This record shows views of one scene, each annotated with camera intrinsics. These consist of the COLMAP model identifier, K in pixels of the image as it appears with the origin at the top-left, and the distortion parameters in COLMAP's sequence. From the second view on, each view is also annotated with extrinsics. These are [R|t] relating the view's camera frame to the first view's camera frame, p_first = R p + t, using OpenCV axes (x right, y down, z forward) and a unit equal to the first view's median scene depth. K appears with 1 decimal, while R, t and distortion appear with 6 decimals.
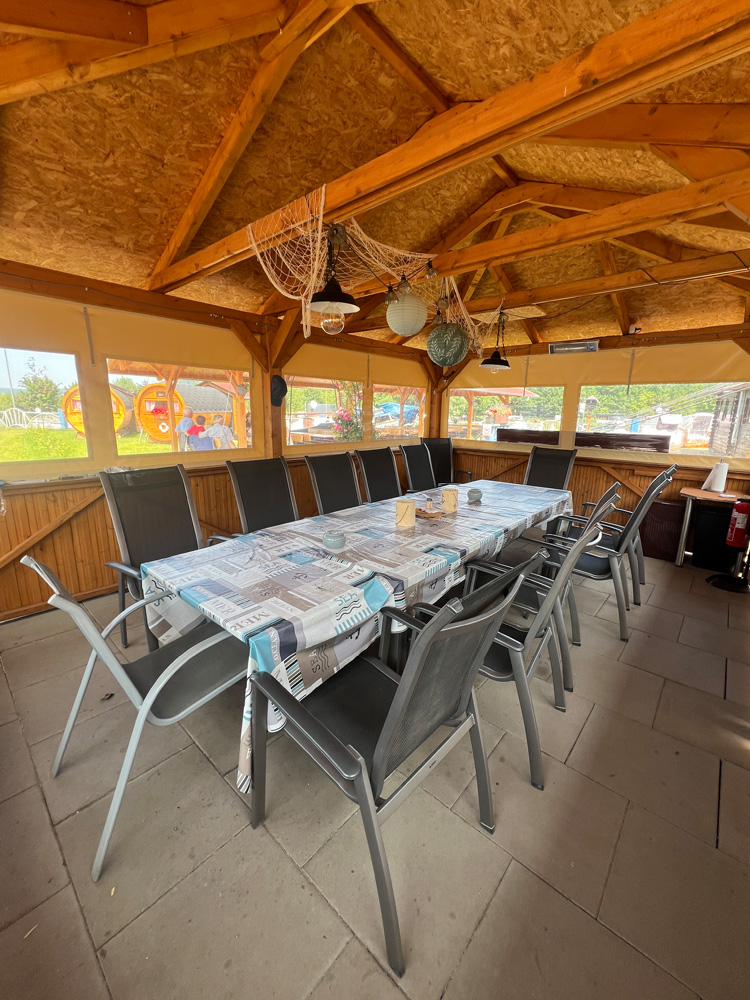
lens RADIAL K [[401.0, 0, 376.5], [0, 401.0, 498.2], [0, 0, 1]] dist [0.001467, 0.000100]
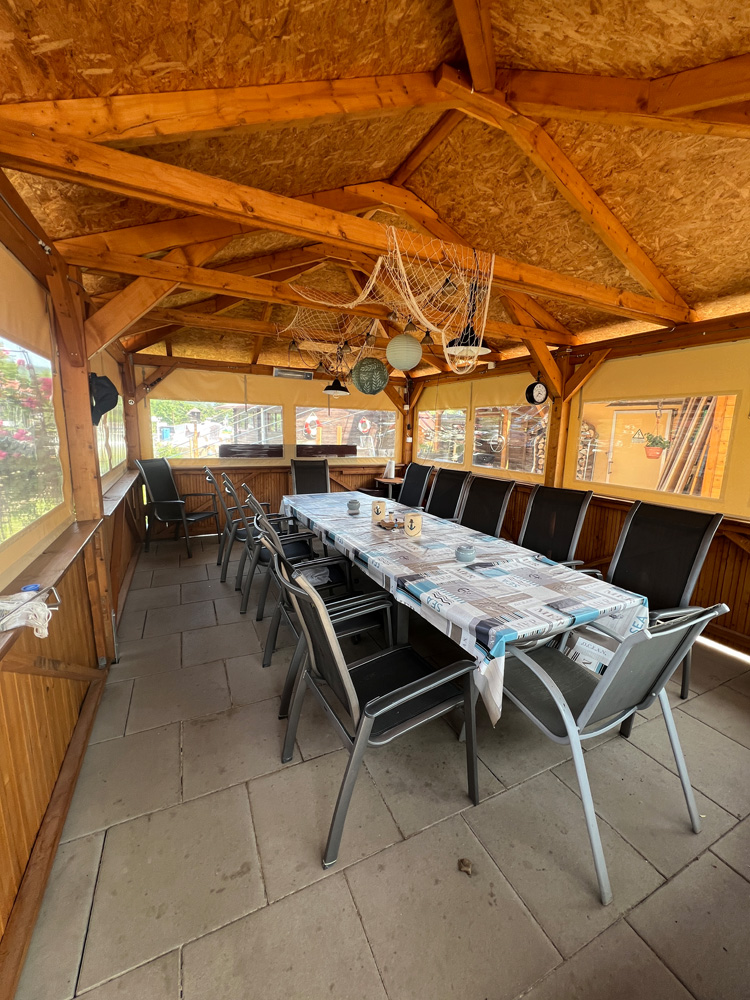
lens RADIAL K [[397.8, 0, 376.6], [0, 397.8, 499.6], [0, 0, 1]] dist [-0.001766, 0.000489]
pose [[0.385608, -0.173435, 0.906215, -0.633824], [0.183375, 0.976987, 0.108951, -0.113262], [-0.904256, 0.124165, 0.408538, 0.400360]]
